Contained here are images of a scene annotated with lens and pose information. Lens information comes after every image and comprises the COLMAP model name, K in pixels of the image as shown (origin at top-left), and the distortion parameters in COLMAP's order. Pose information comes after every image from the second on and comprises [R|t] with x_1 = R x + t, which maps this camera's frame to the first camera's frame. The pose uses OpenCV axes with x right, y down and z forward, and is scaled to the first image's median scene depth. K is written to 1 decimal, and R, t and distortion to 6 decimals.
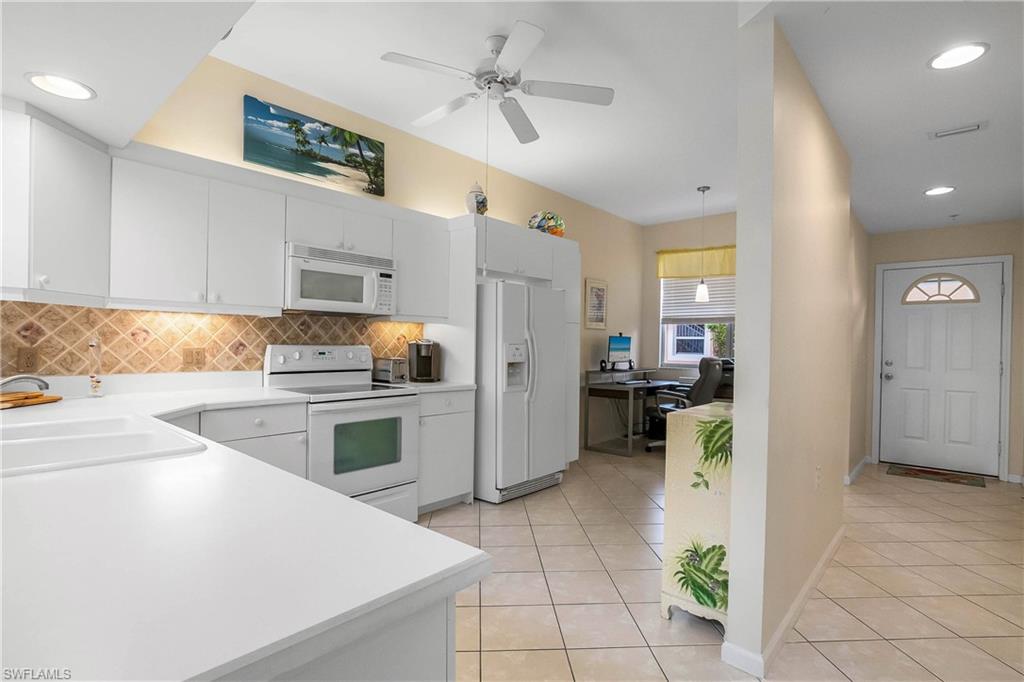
lens RADIAL K [[500.1, 0, 512.0], [0, 500.1, 342.5], [0, 0, 1]] dist [-0.016535, 0.005595]
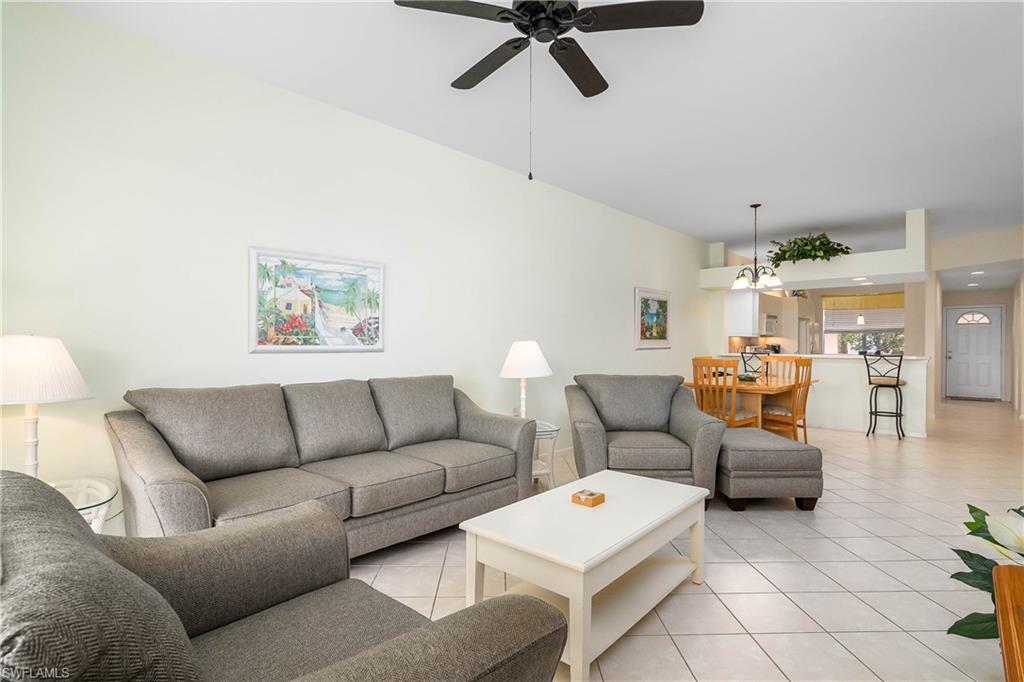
lens RADIAL K [[500.1, 0, 507.2], [0, 500.1, 339.5], [0, 0, 1]] dist [-0.016535, 0.005595]
pose [[0.999101, -0.012661, -0.040461, -1.137998], [0.012465, 0.999909, -0.005074, -0.024547], [0.040521, 0.004565, 0.999168, -1.303437]]
